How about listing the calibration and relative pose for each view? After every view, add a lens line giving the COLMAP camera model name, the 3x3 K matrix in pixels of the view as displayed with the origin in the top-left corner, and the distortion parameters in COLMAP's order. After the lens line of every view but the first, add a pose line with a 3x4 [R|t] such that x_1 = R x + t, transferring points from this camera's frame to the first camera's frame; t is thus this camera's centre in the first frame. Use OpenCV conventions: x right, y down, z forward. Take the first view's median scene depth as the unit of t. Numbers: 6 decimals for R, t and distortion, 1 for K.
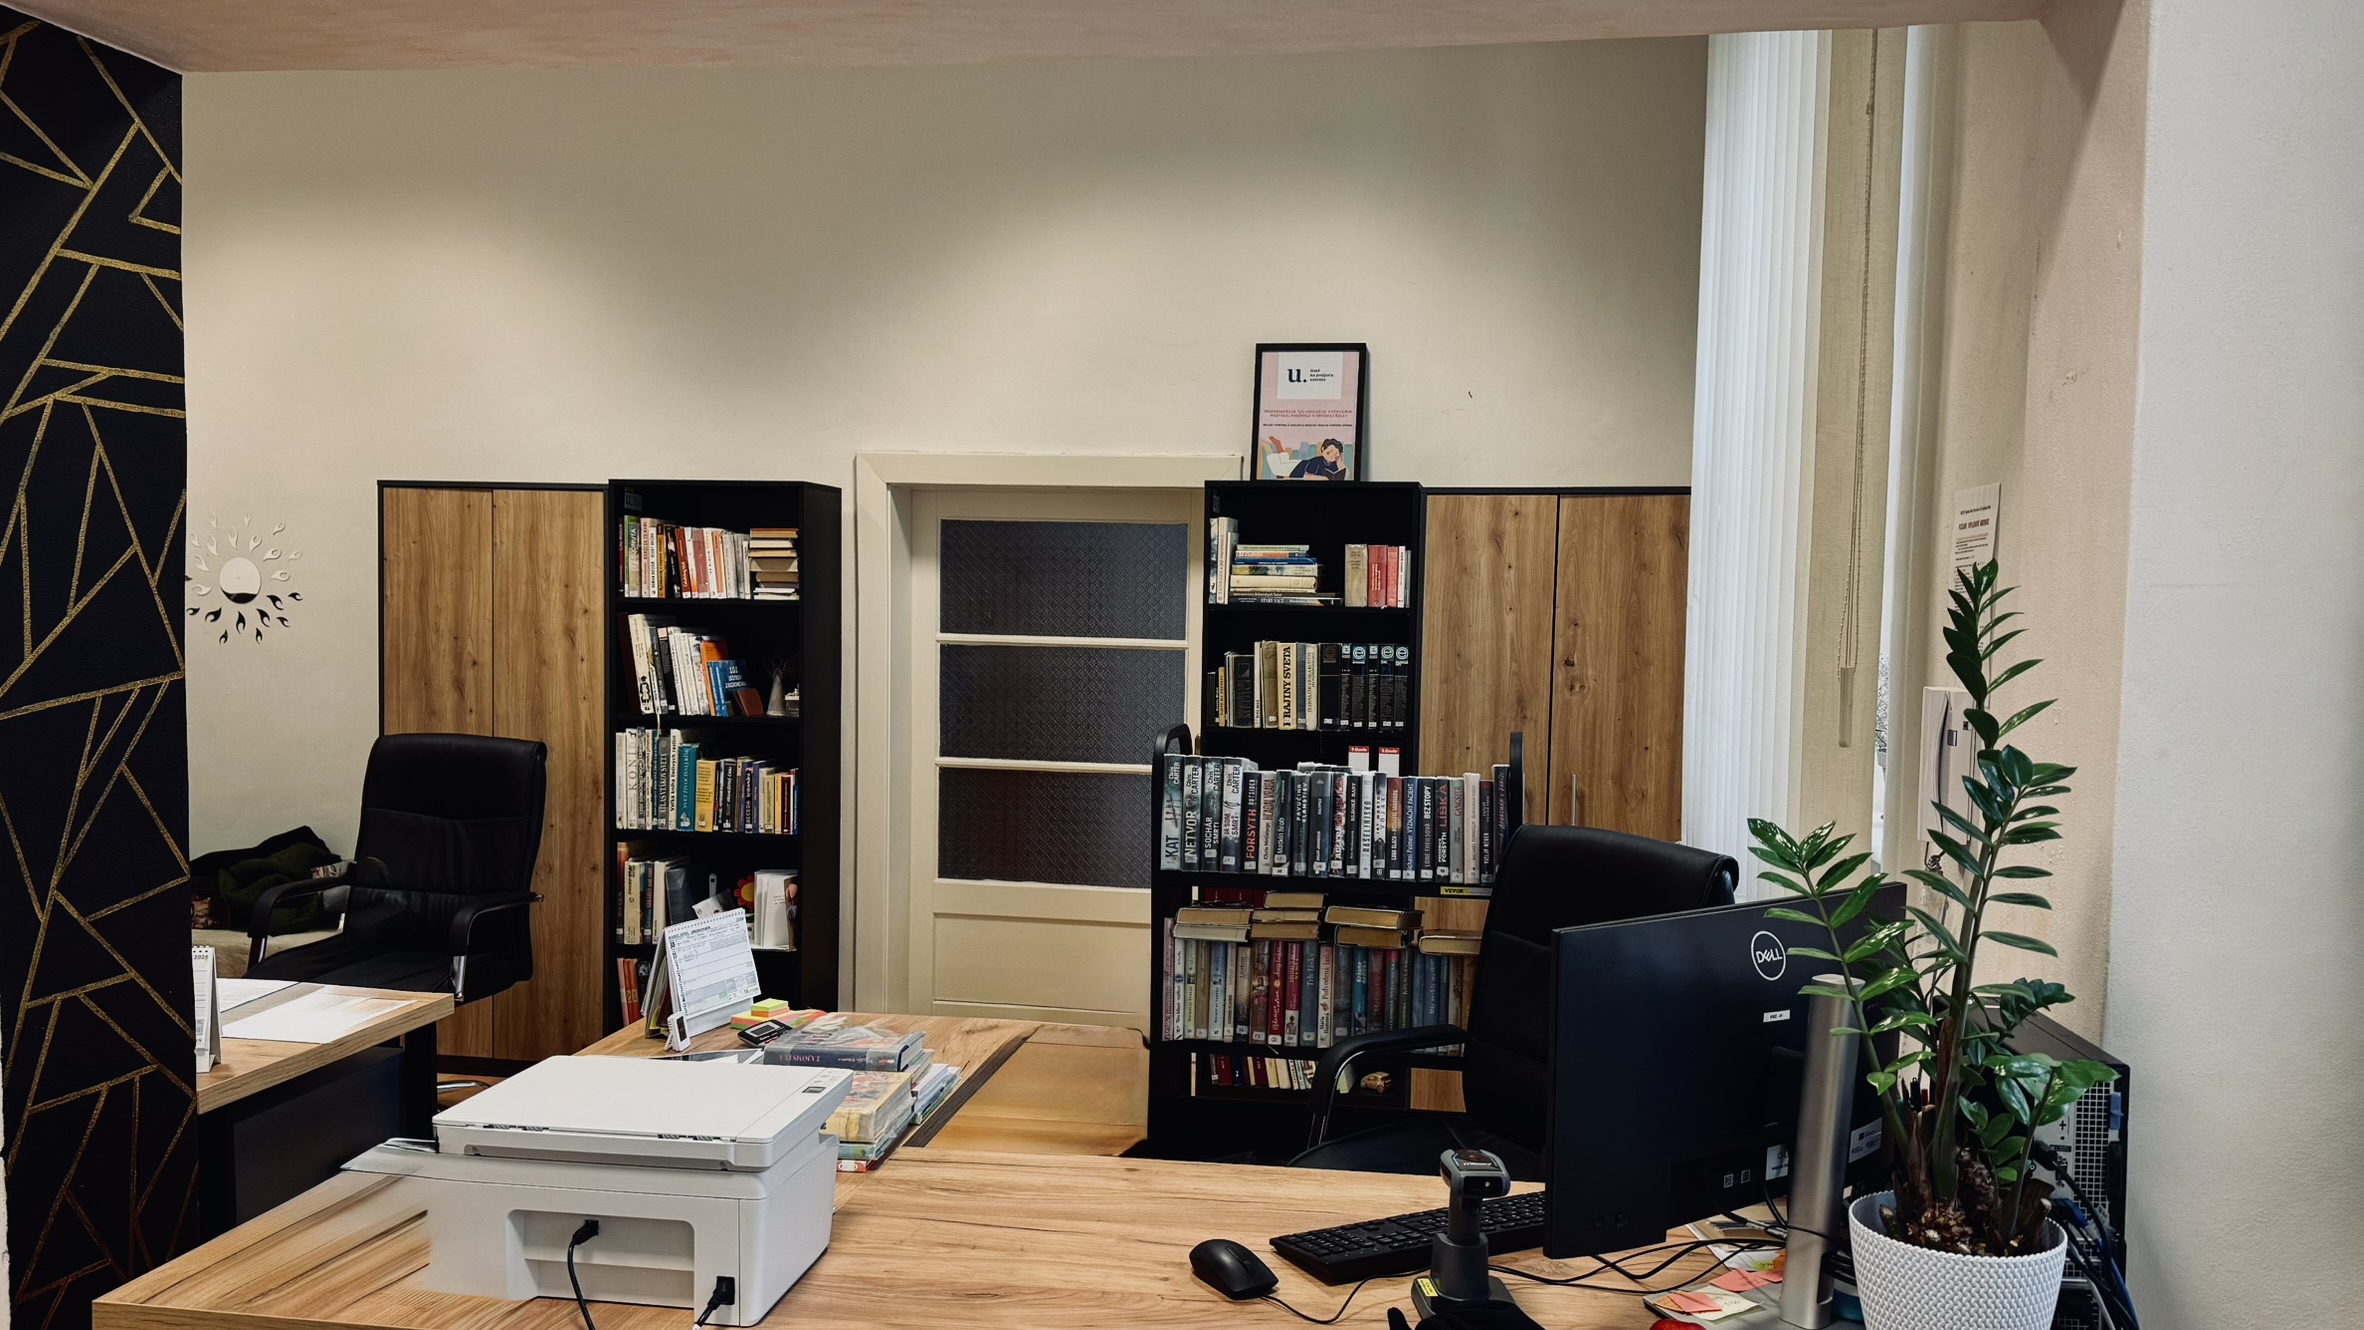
lens RADIAL K [[1637.0, 0, 1215.9], [0, 1637.0, 714.7], [0, 0, 1]] dist [0.073699, -0.087352]
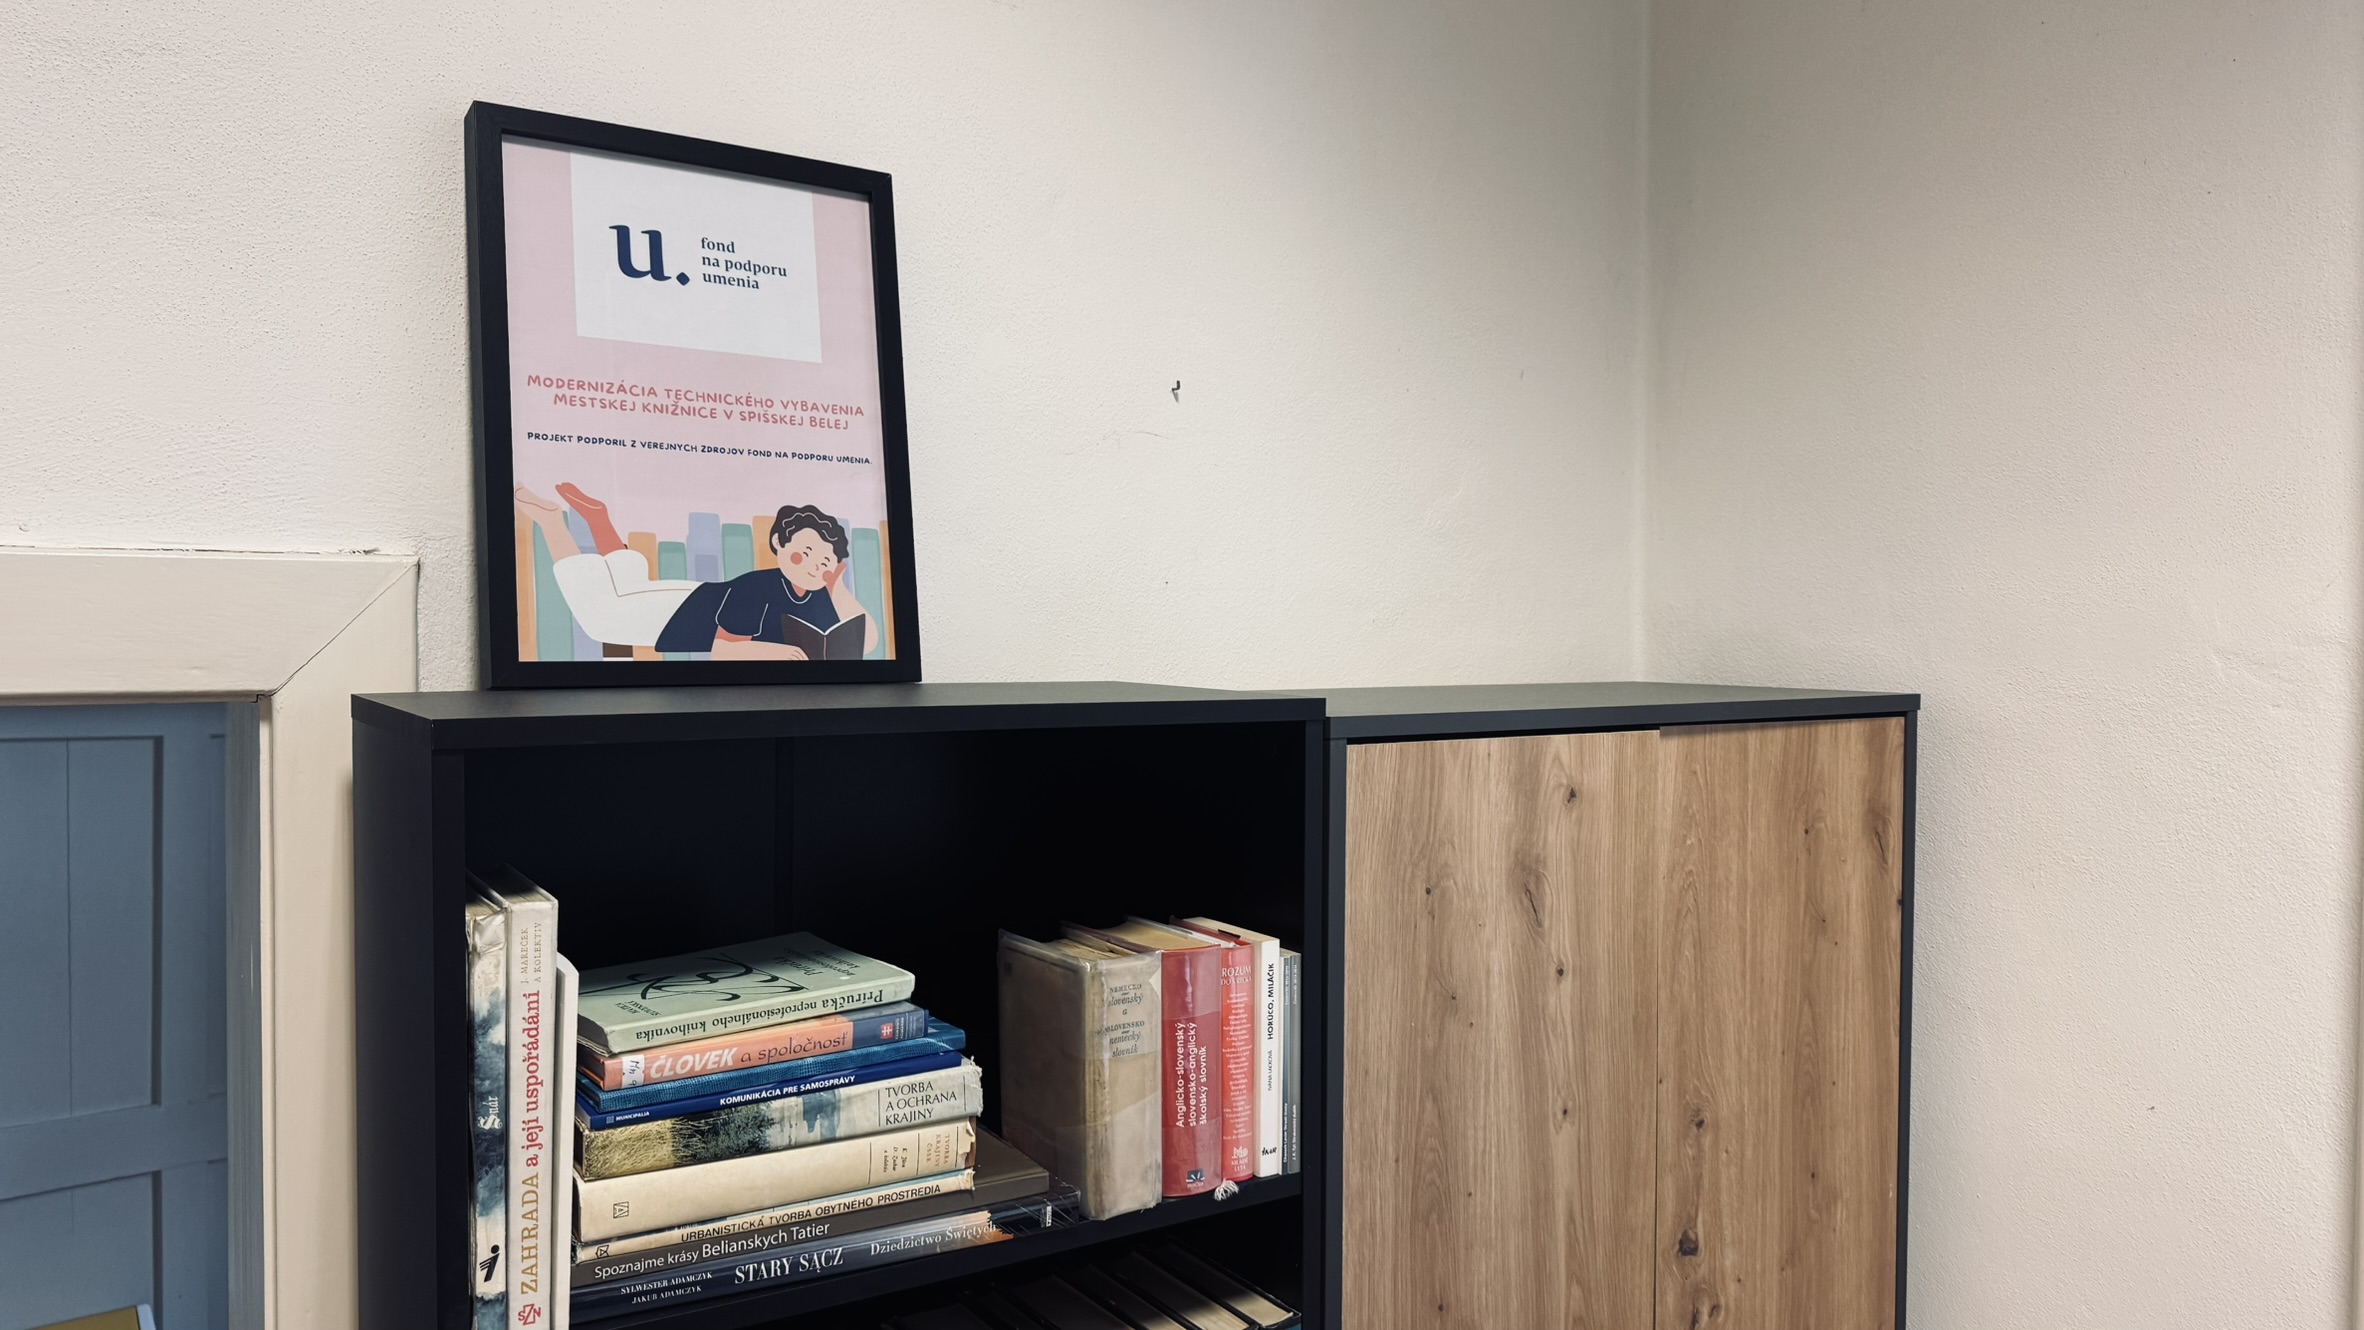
lens RADIAL K [[1637.0, 0, 1181.7], [0, 1637.0, 702.5], [0, 0, 1]] dist [0.073699, -0.087352]
pose [[0.743229, -0.041946, 0.667720, -0.069298], [0.057209, 0.998362, -0.000961, -0.140430], [-0.666586, 0.038914, 0.744411, 0.806552]]
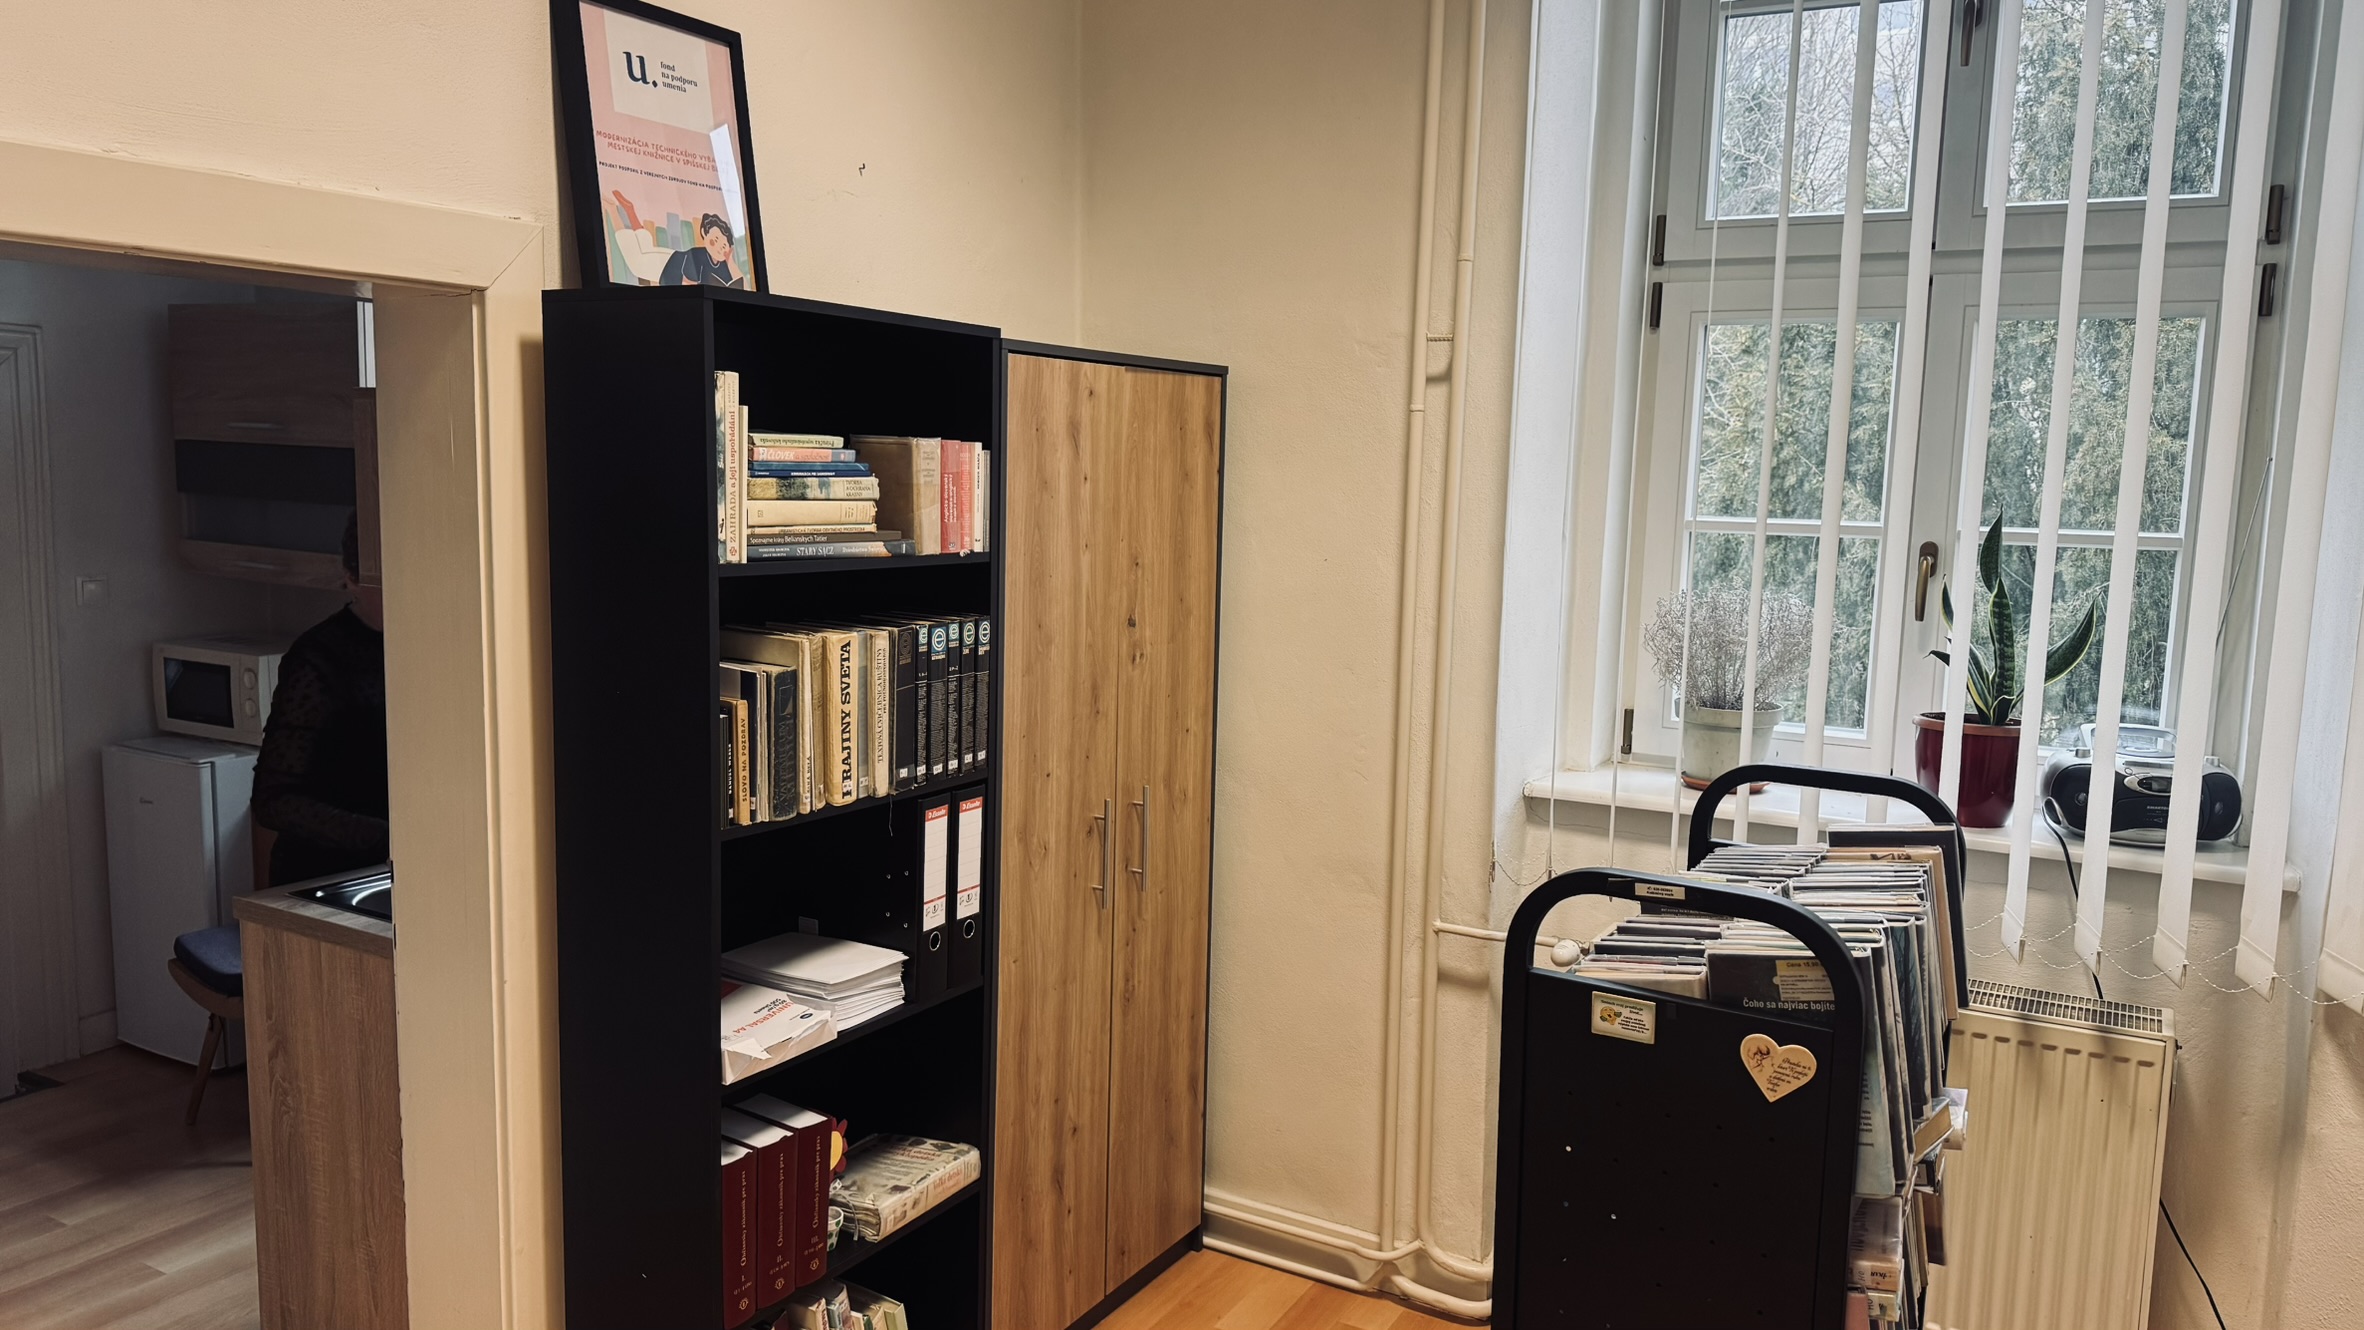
lens RADIAL K [[1637.0, 0, 1198.3], [0, 1637.0, 661.7], [0, 0, 1]] dist [0.073699, -0.087352]
pose [[0.371418, -0.119665, 0.920722, -0.381213], [0.044778, 0.992814, 0.110971, -0.086559], [-0.927385, 0.000012, 0.374107, 0.714203]]
